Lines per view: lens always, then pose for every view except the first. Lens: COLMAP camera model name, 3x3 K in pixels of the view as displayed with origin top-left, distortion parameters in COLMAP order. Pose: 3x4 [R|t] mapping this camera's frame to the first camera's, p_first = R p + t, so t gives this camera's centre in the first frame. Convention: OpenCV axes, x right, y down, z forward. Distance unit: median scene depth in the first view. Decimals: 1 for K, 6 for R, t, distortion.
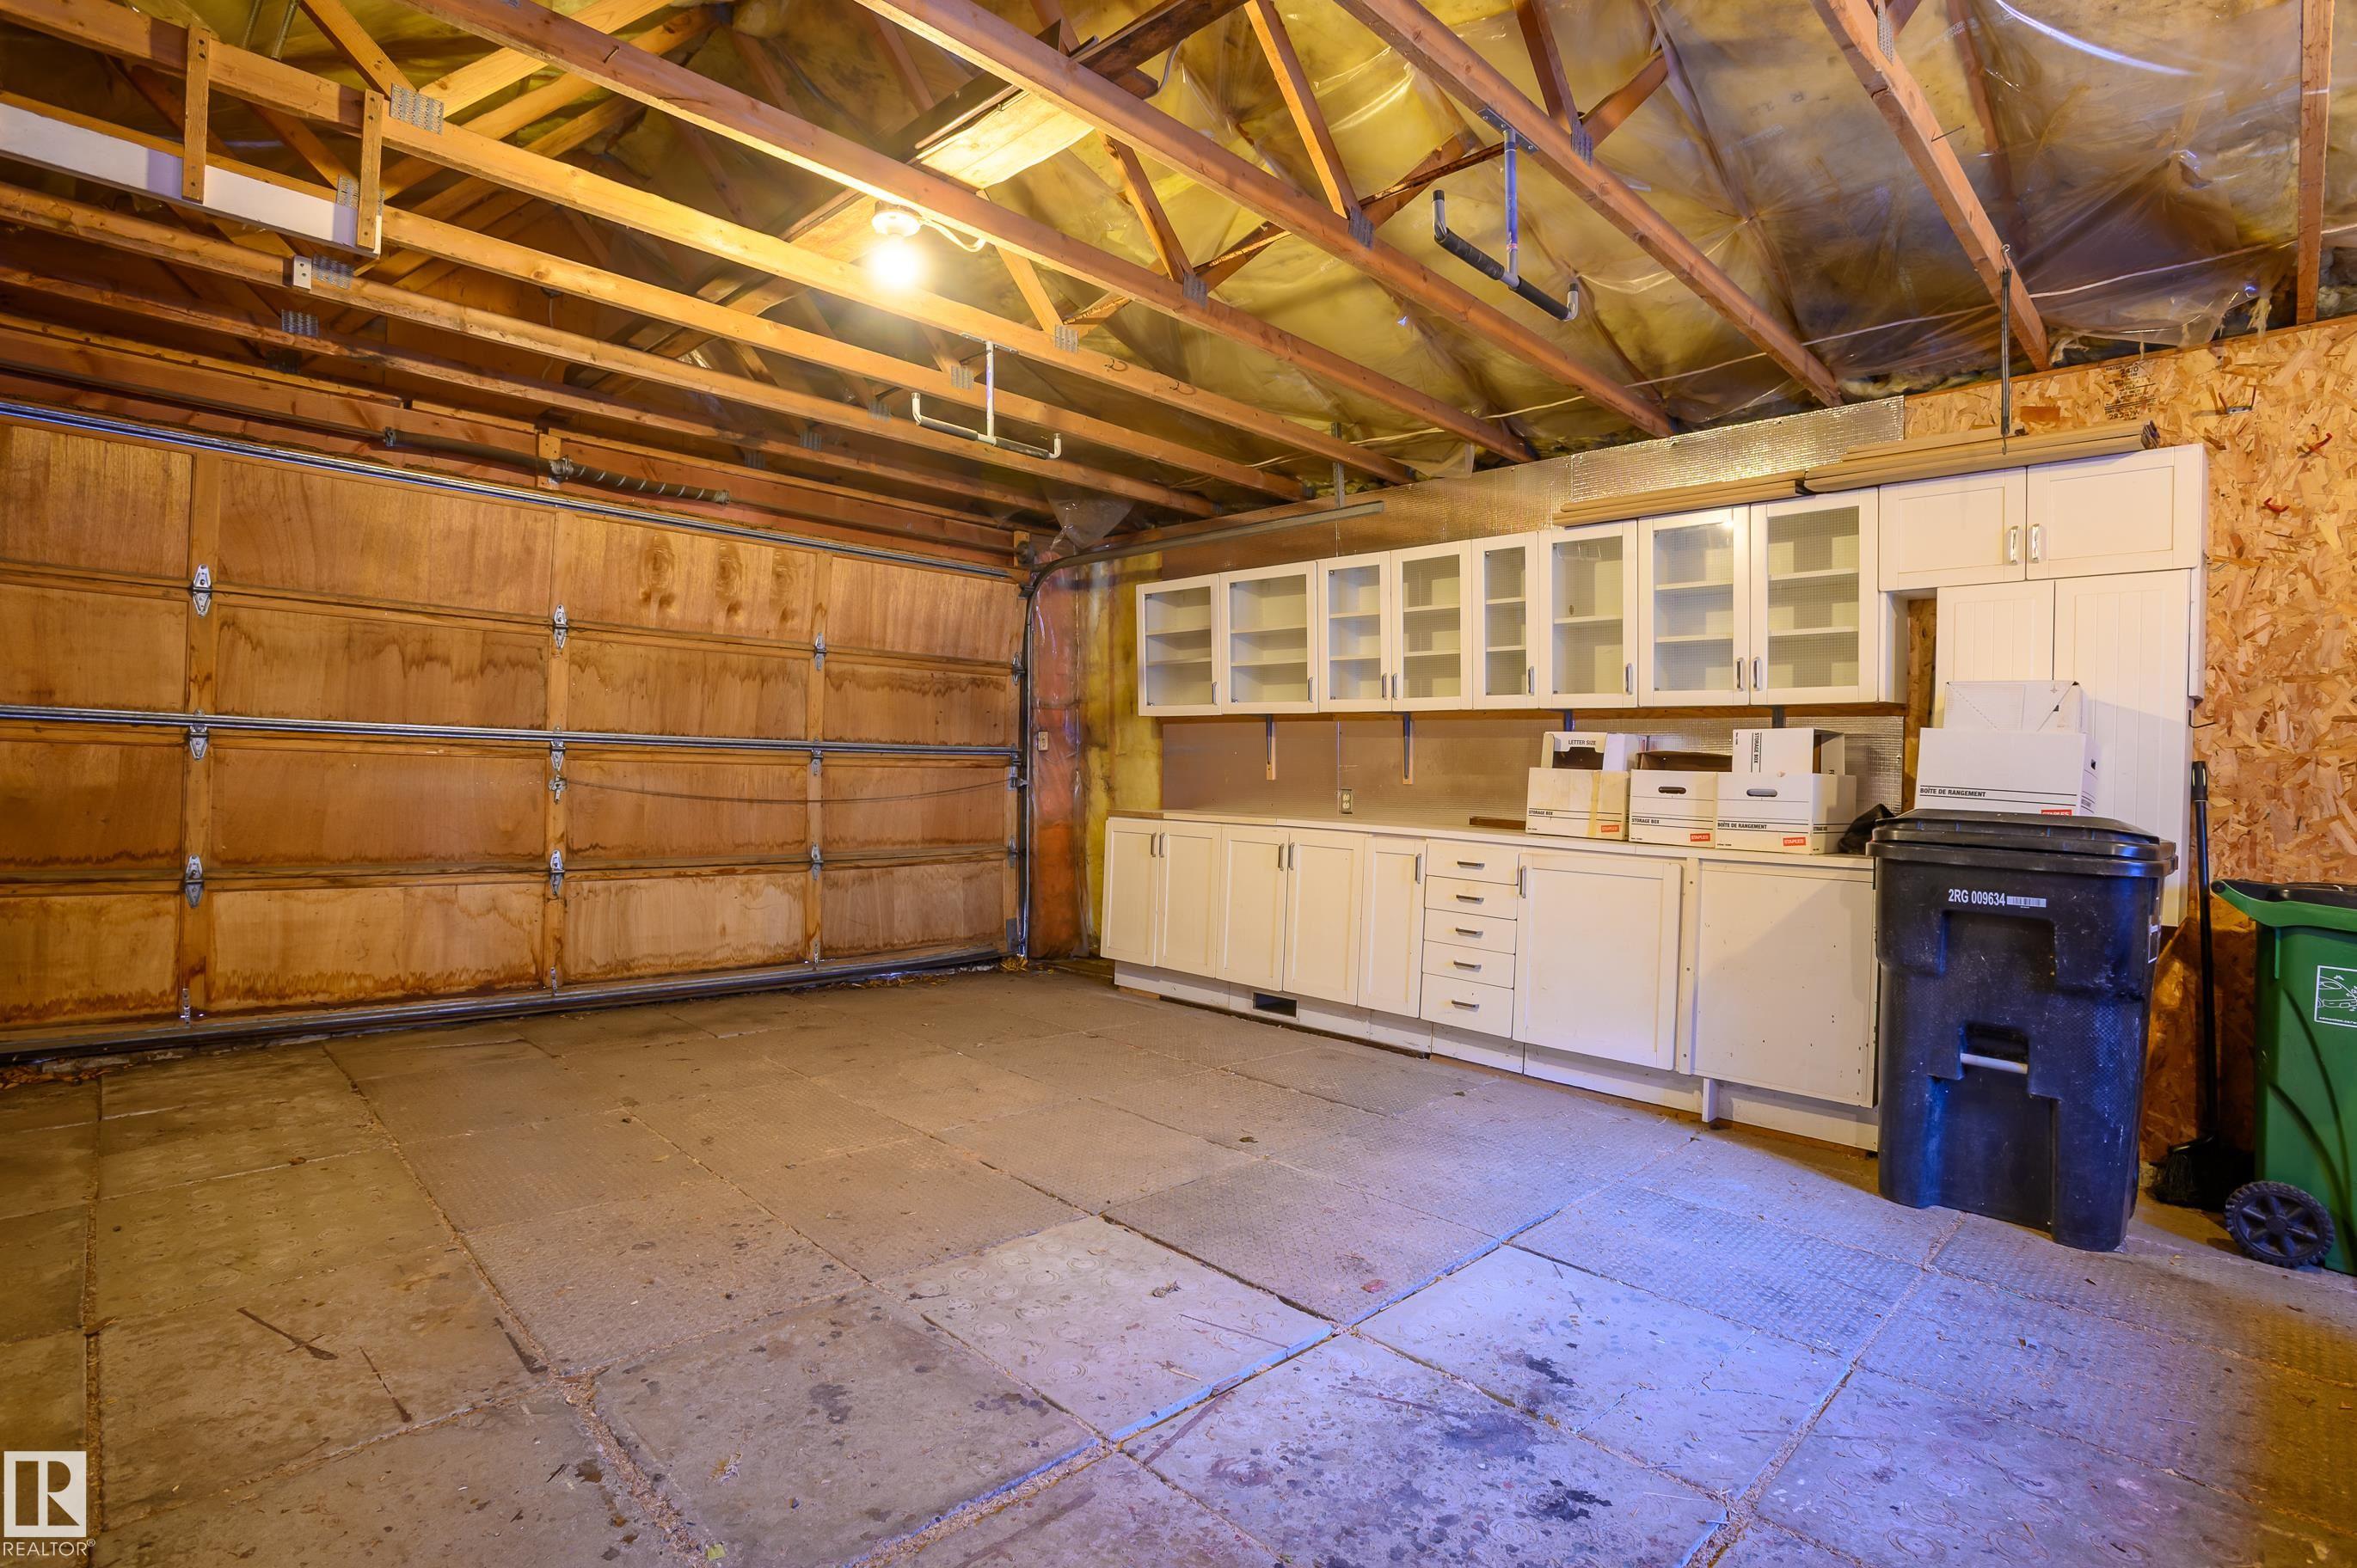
lens RADIAL K [[1157.7, 0, 1178.5], [0, 1157.7, 784.0], [0, 0, 1]] dist [-0.046829, 0.001417]
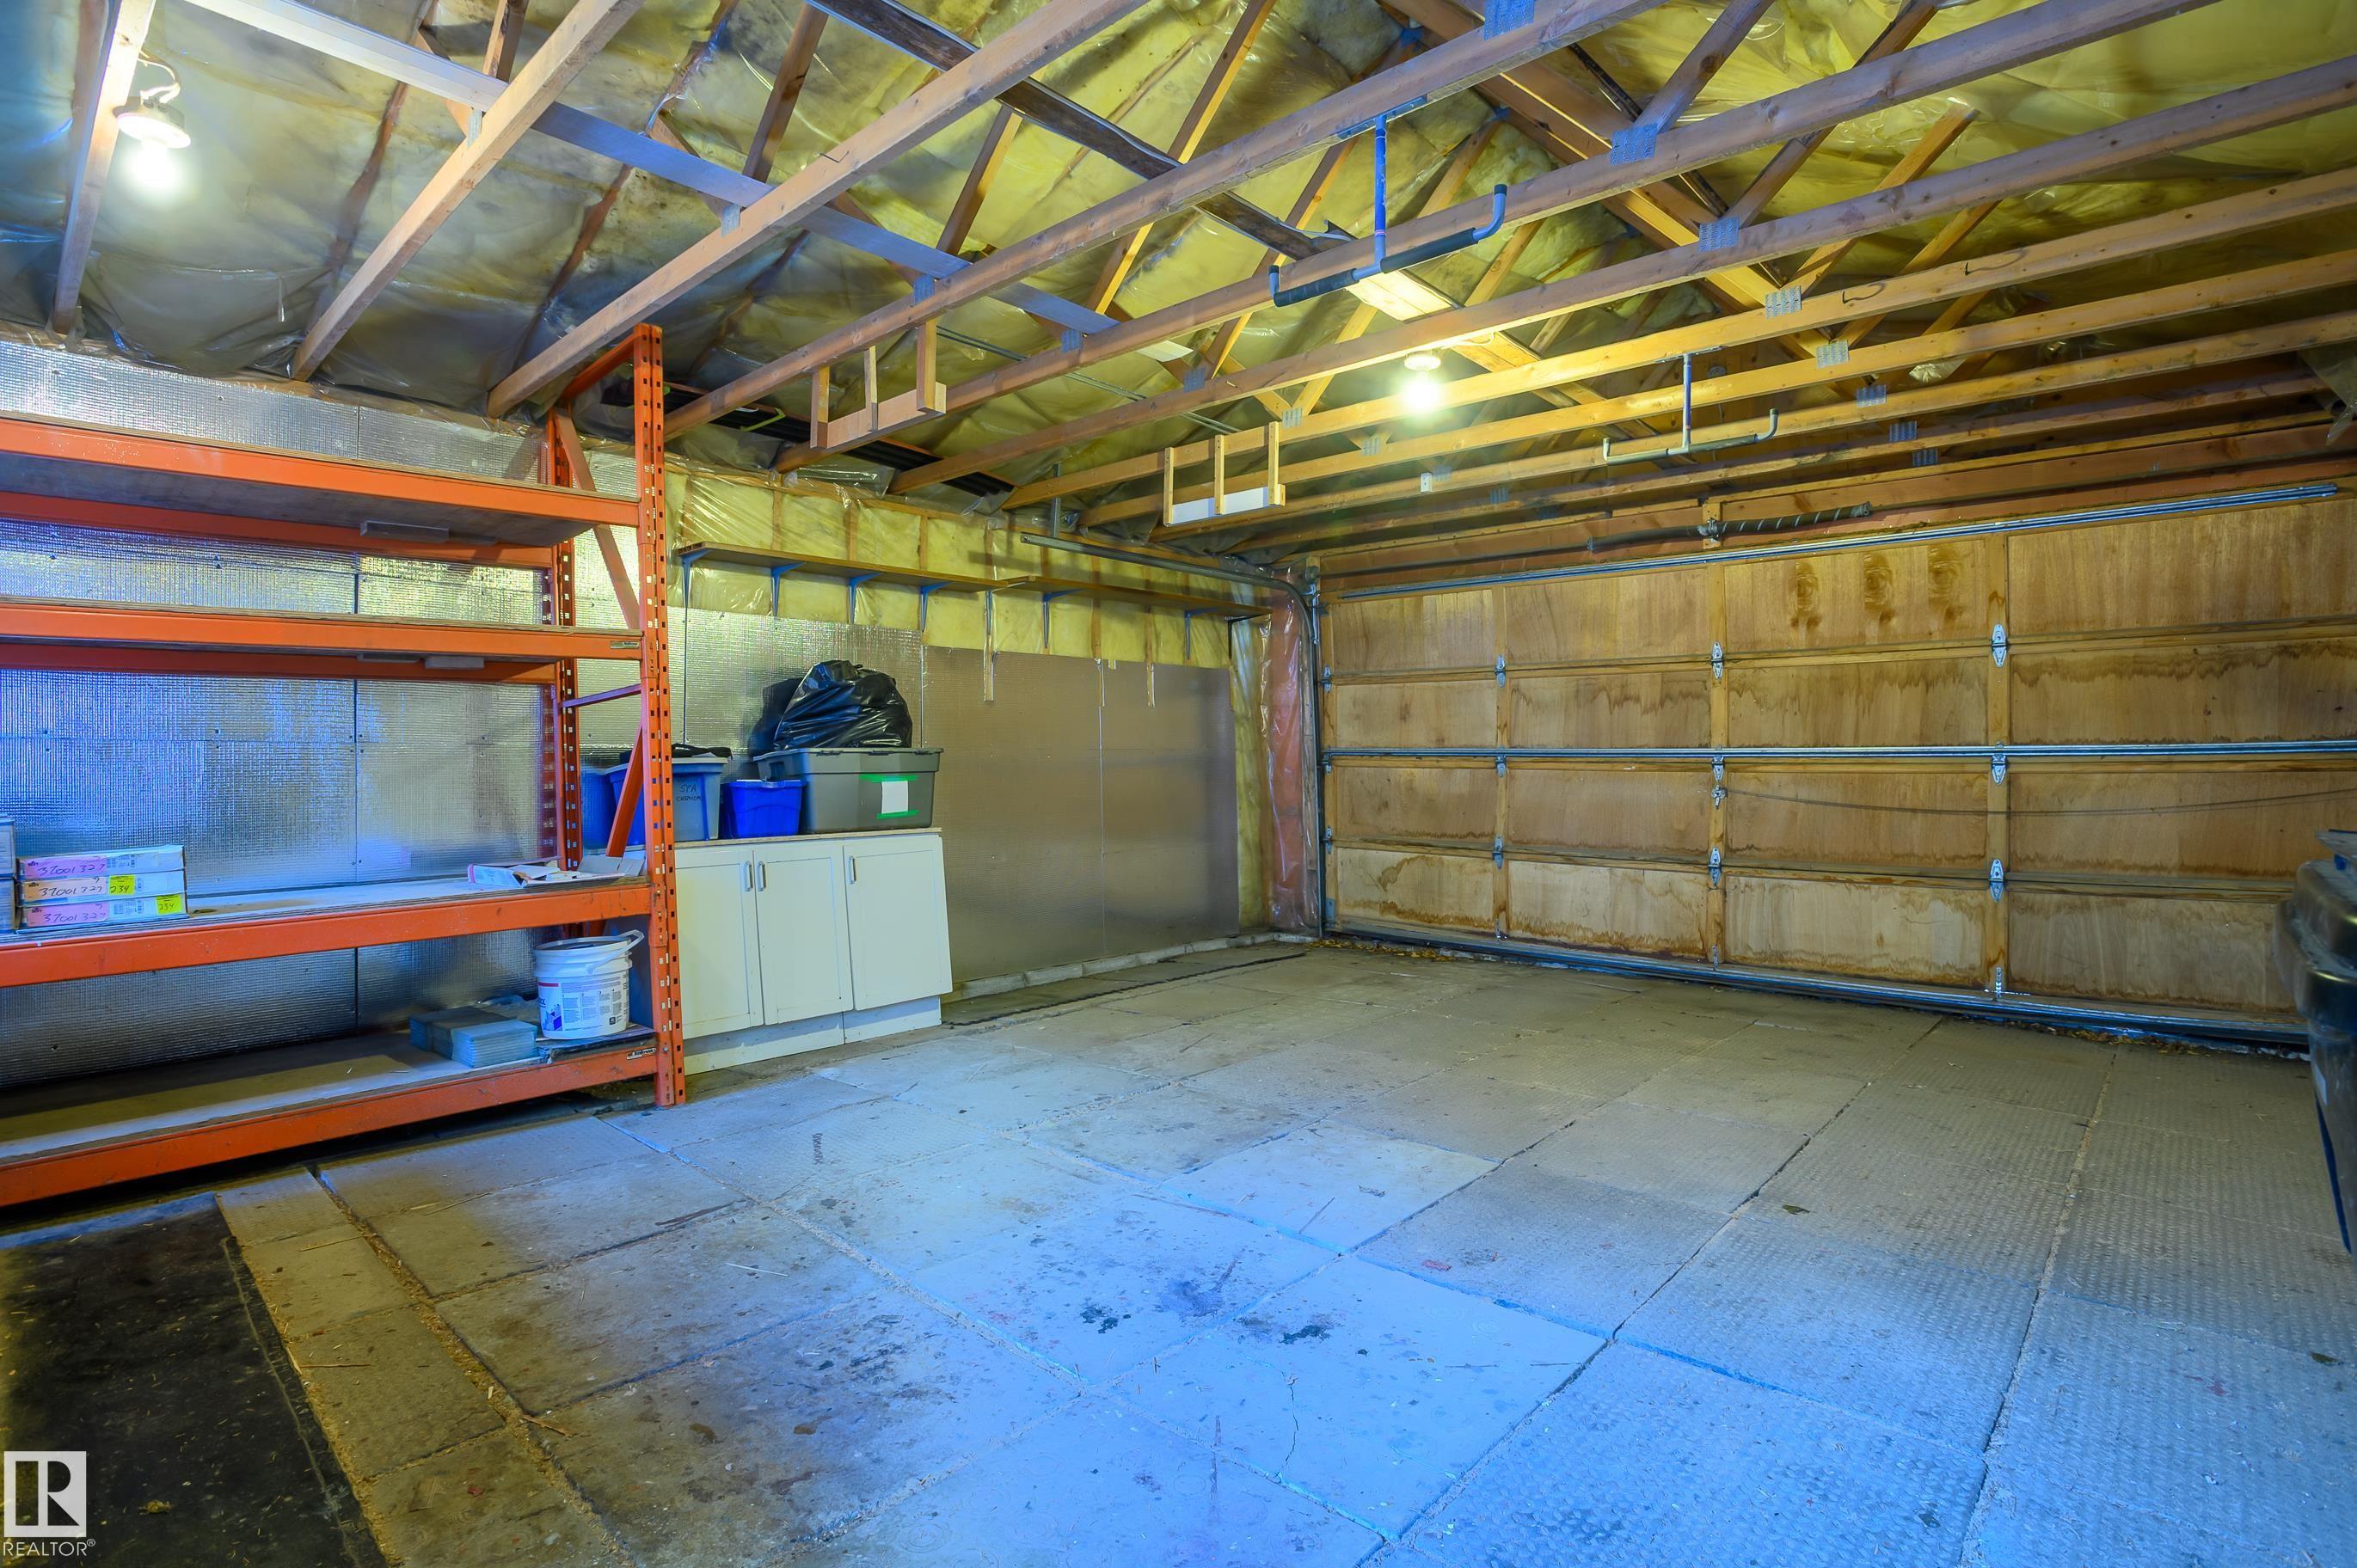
lens RADIAL K [[1157.7, 0, 1178.5], [0, 1157.7, 784.0], [0, 0, 1]] dist [-0.046829, 0.001417]
pose [[0.052302, -0.014158, -0.998531, 0.627887], [-0.010713, 0.999834, -0.014737, 0.014877], [0.998574, 0.011468, 0.052142, 0.378591]]
